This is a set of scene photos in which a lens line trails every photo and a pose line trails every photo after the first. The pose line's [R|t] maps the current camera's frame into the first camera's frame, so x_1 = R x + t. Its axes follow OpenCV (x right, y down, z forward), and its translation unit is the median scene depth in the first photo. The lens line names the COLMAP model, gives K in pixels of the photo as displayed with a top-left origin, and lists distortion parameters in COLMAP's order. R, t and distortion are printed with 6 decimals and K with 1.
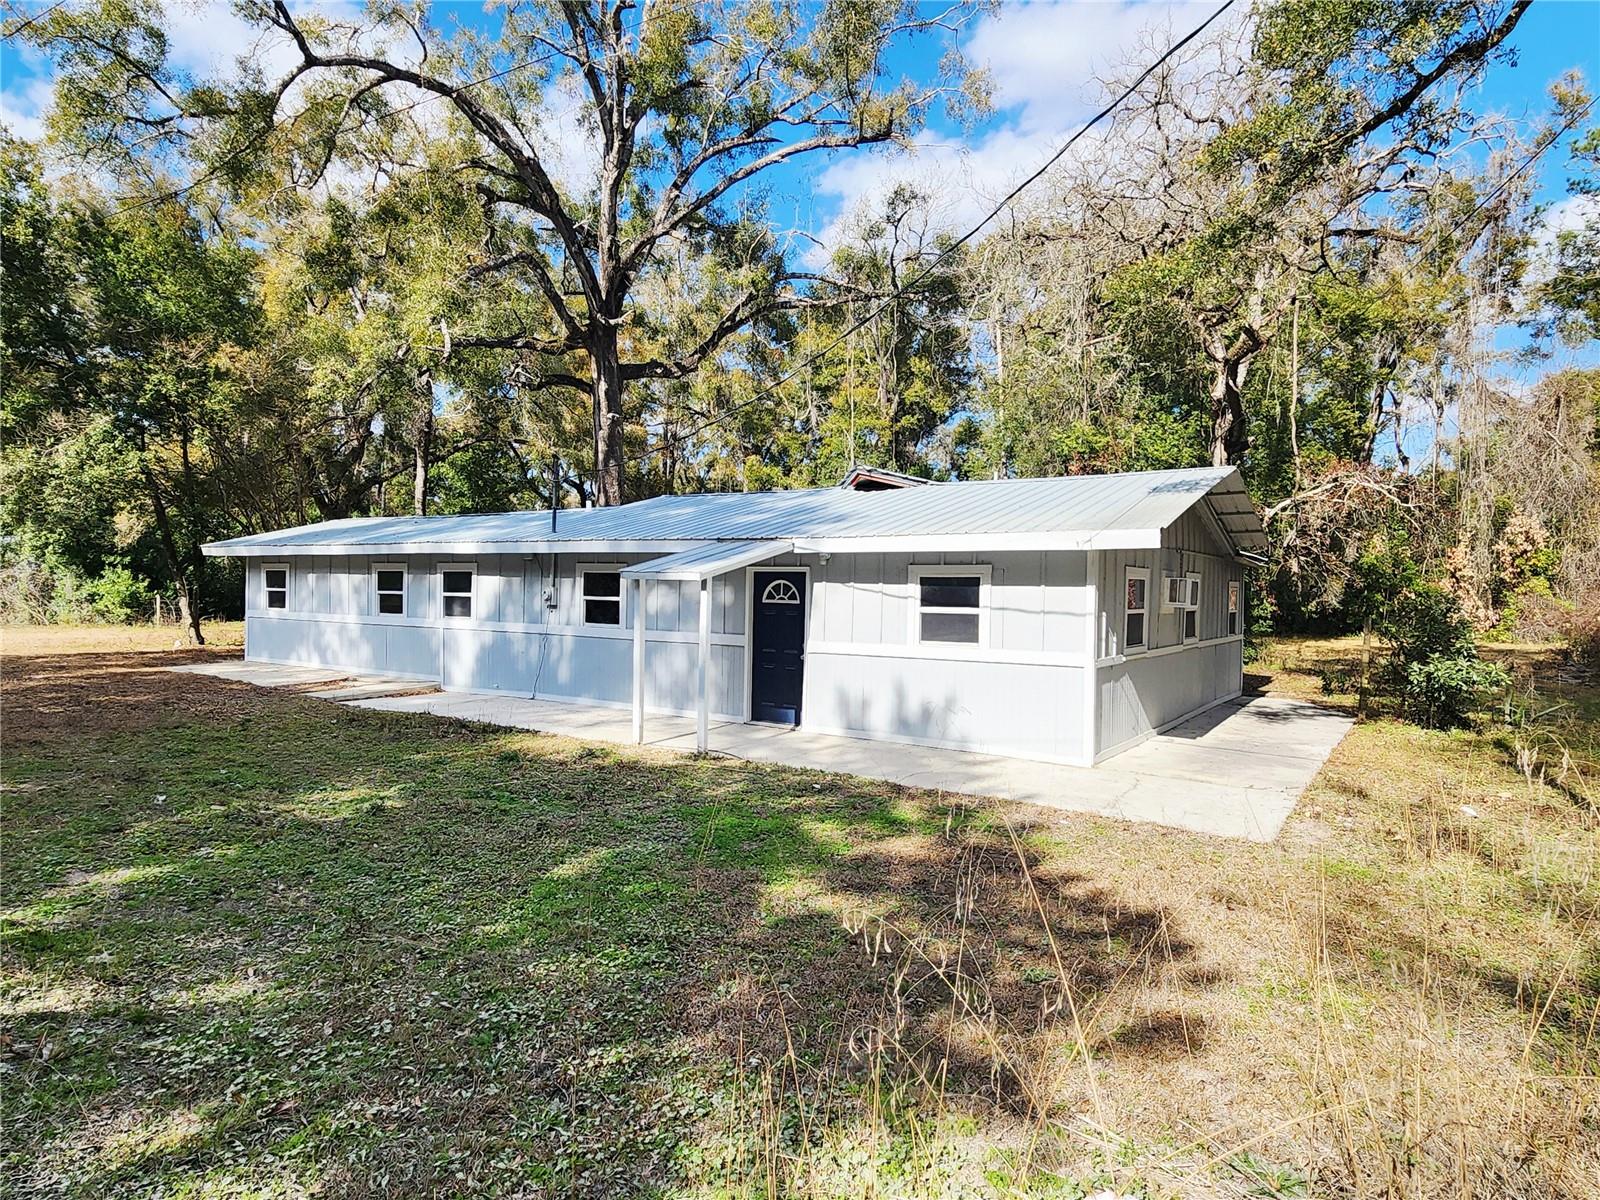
lens RADIAL K [[1063.7, 0, 800.0], [0, 1063.7, 600.0], [0, 0, 1]] dist [0.004145, 0.000383]
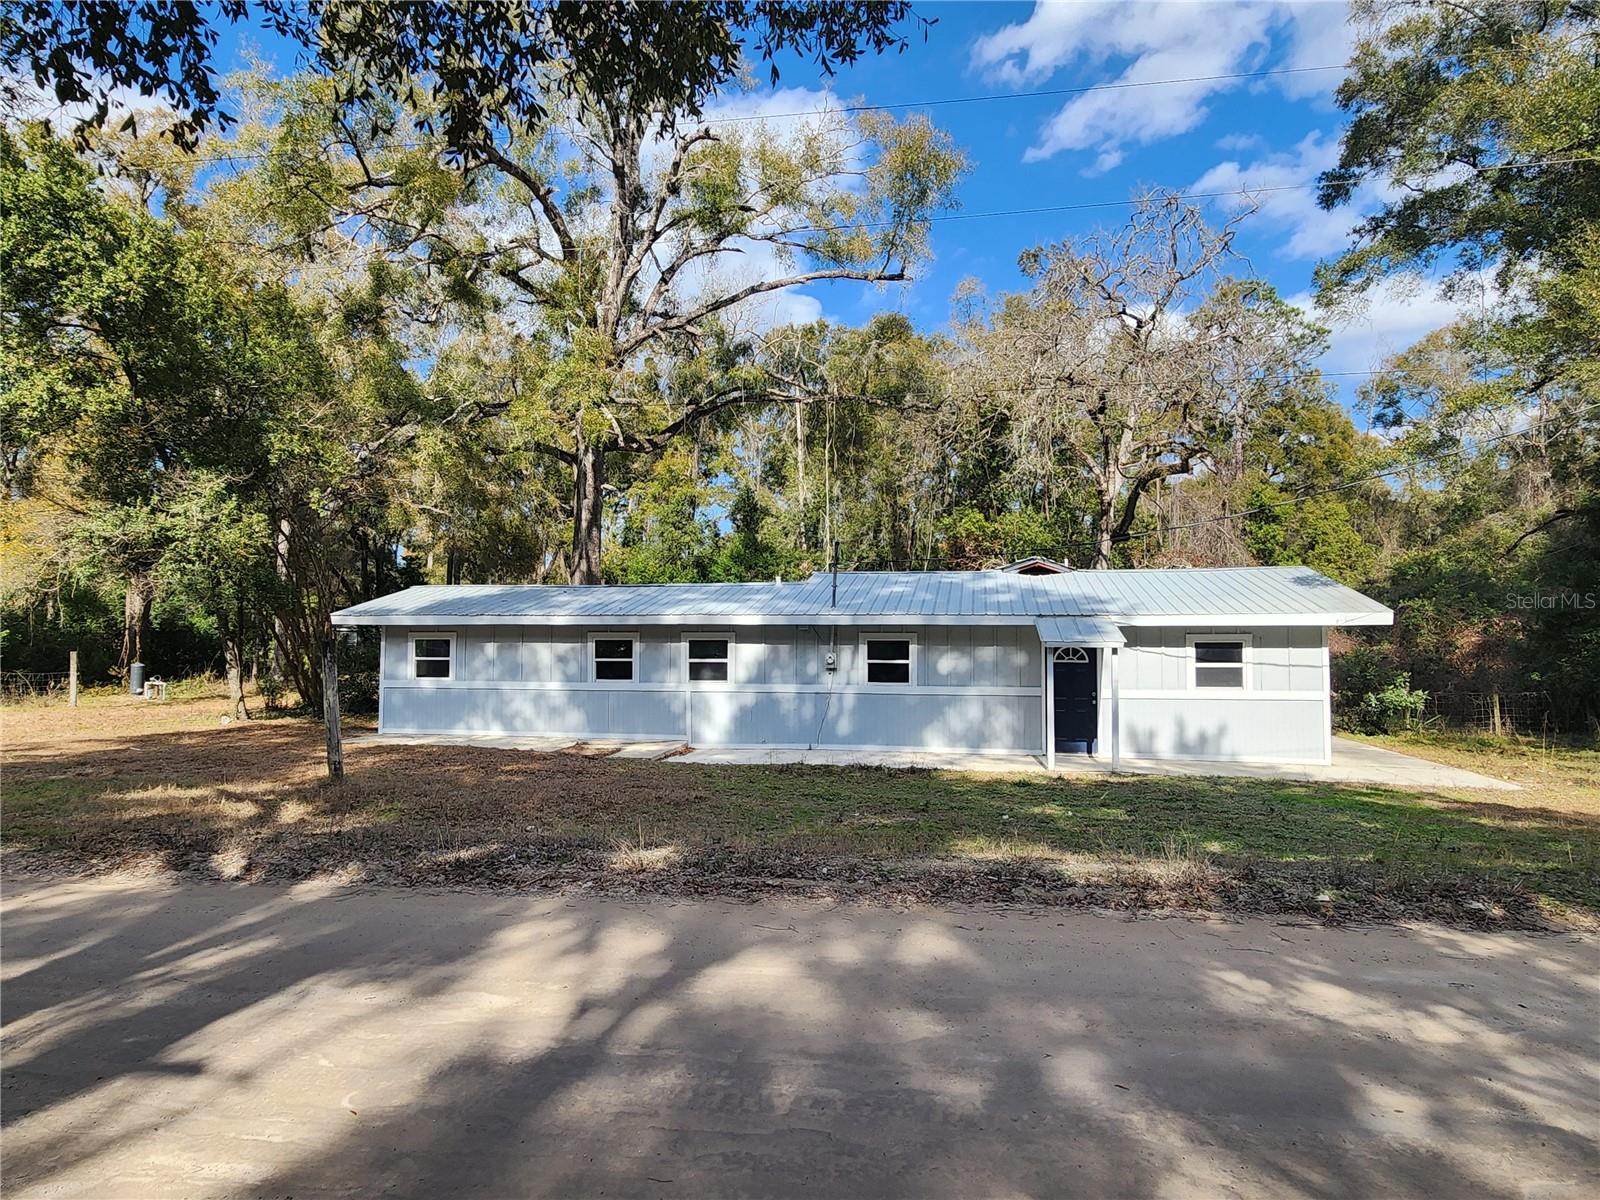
lens RADIAL K [[1063.7, 0, 800.0], [0, 1063.7, 600.0], [0, 0, 1]] dist [0.004145, 0.000383]
pose [[0.899747, 0.003137, 0.436401, -0.734328], [0.017346, 0.998927, -0.042945, -0.019696], [-0.436067, 0.046209, 0.898727, -0.043453]]
